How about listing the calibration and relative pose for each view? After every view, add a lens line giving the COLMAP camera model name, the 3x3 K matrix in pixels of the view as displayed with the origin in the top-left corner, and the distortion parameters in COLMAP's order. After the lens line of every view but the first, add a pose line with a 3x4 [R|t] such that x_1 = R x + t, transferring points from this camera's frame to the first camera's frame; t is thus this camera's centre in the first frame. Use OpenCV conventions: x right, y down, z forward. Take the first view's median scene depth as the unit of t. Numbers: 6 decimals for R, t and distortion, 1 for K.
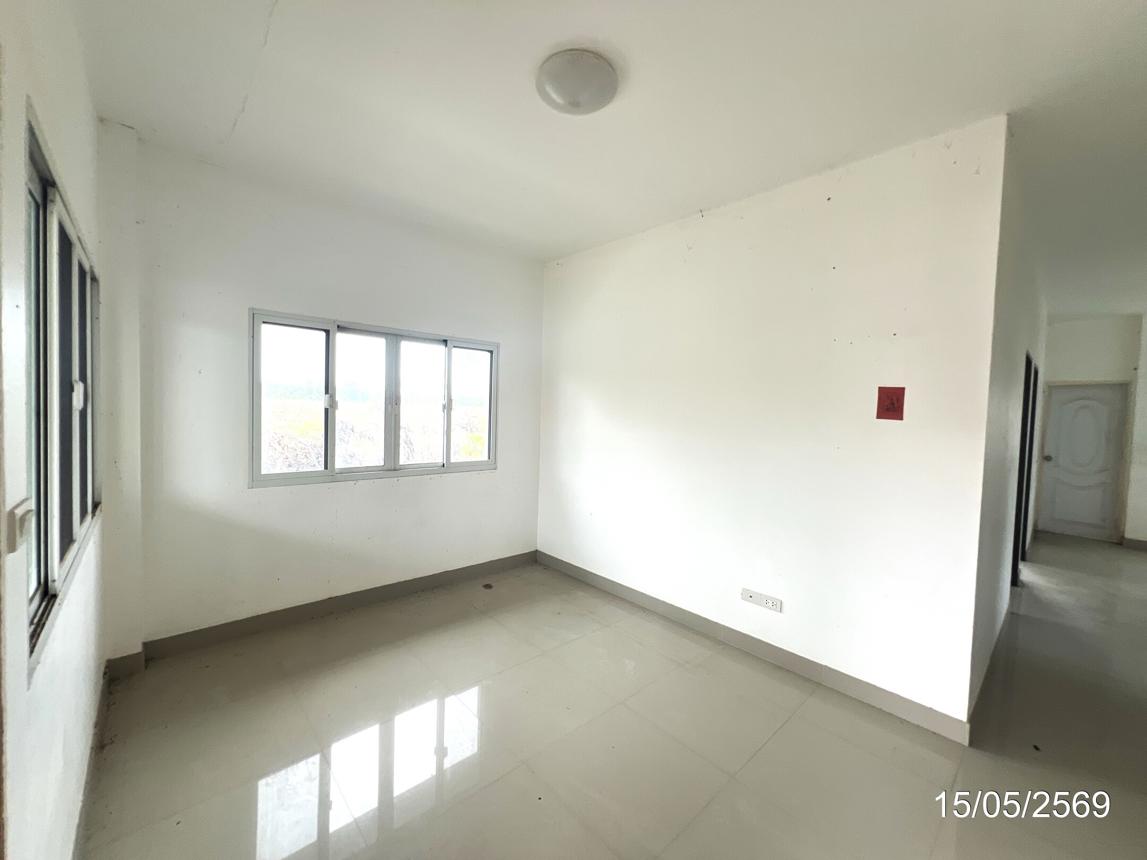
lens RADIAL K [[463.2, 0, 573.2], [0, 463.2, 424.5], [0, 0, 1]] dist [0.000534, 0.000127]
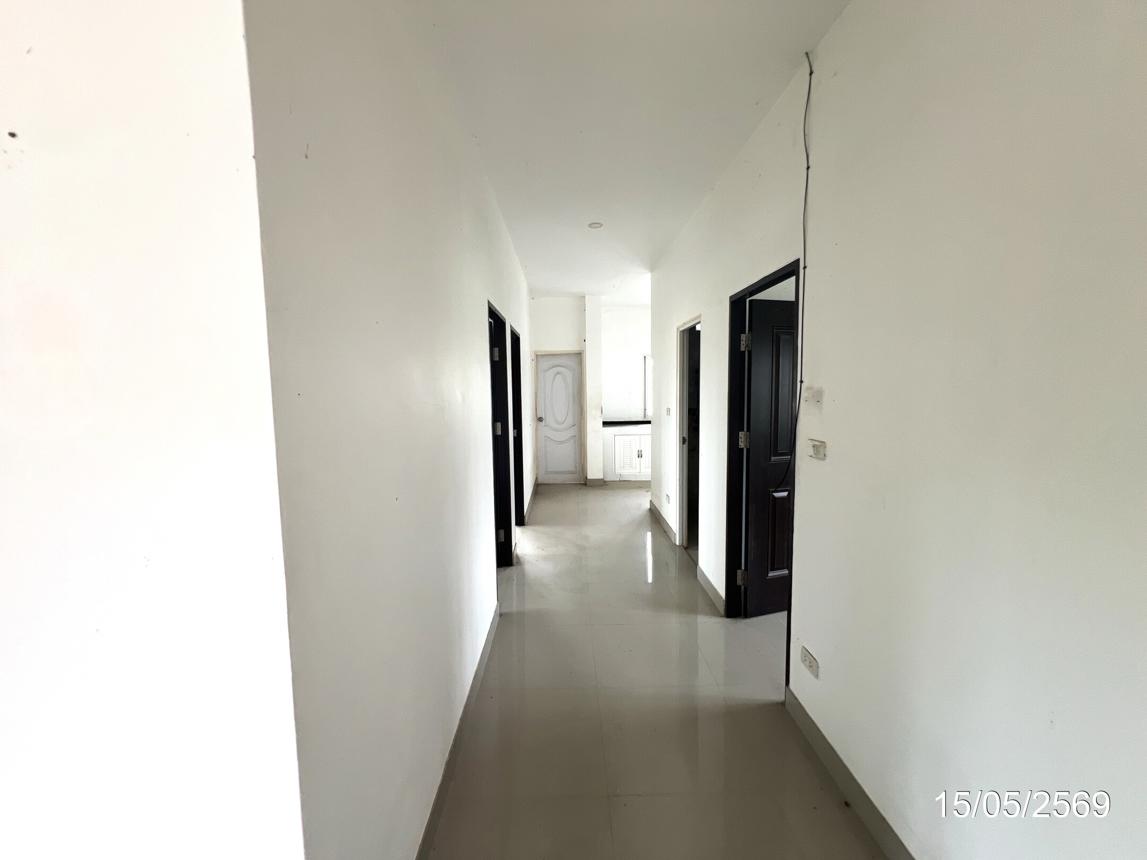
lens RADIAL K [[463.2, 0, 573.2], [0, 463.2, 424.5], [0, 0, 1]] dist [0.000534, 0.000127]
pose [[0.667946, -0.103693, 0.736950, 0.268710], [0.066019, 0.994598, 0.080107, -0.000126], [-0.741276, -0.004854, 0.671183, 0.200718]]
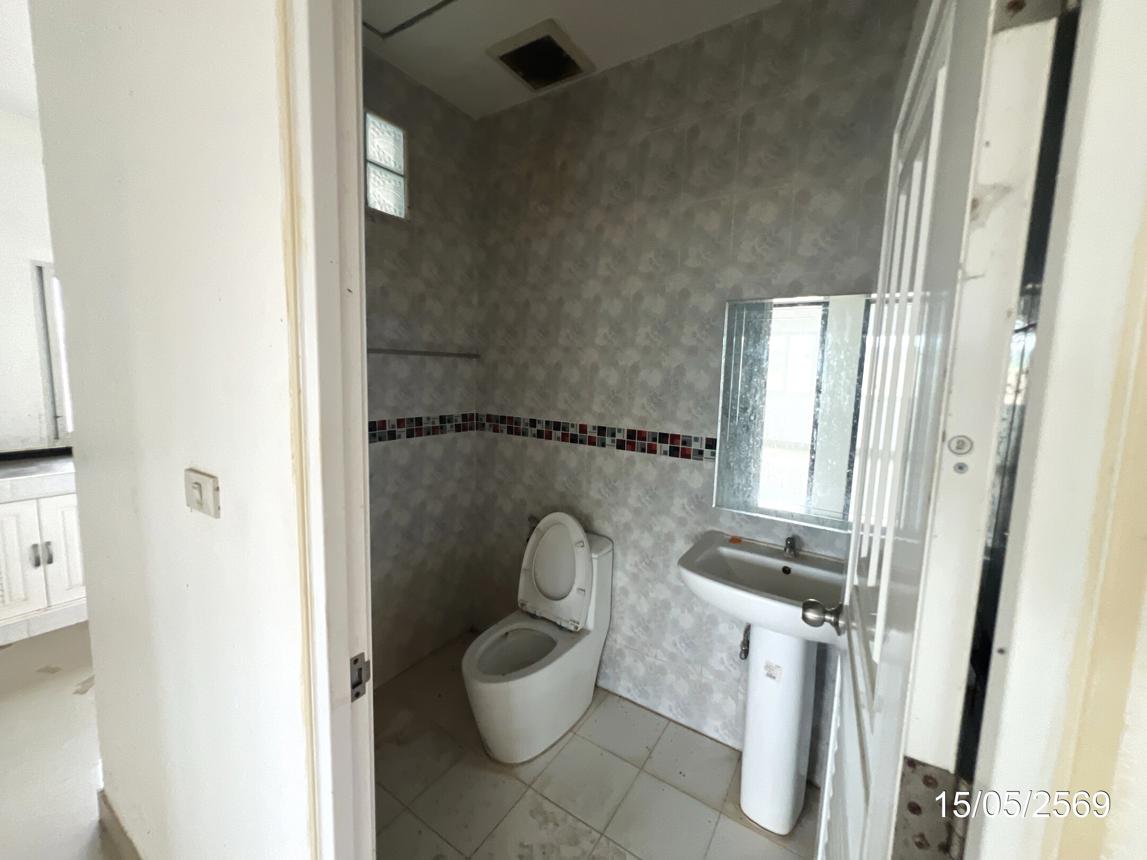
lens RADIAL K [[463.2, 0, 573.2], [0, 463.2, 424.5], [0, 0, 1]] dist [0.000534, 0.000127]
pose [[-0.253770, -0.151413, 0.955340, 0.667560], [-0.001177, 0.987720, 0.156232, -0.000427], [-0.967264, 0.038523, -0.250832, 0.456263]]
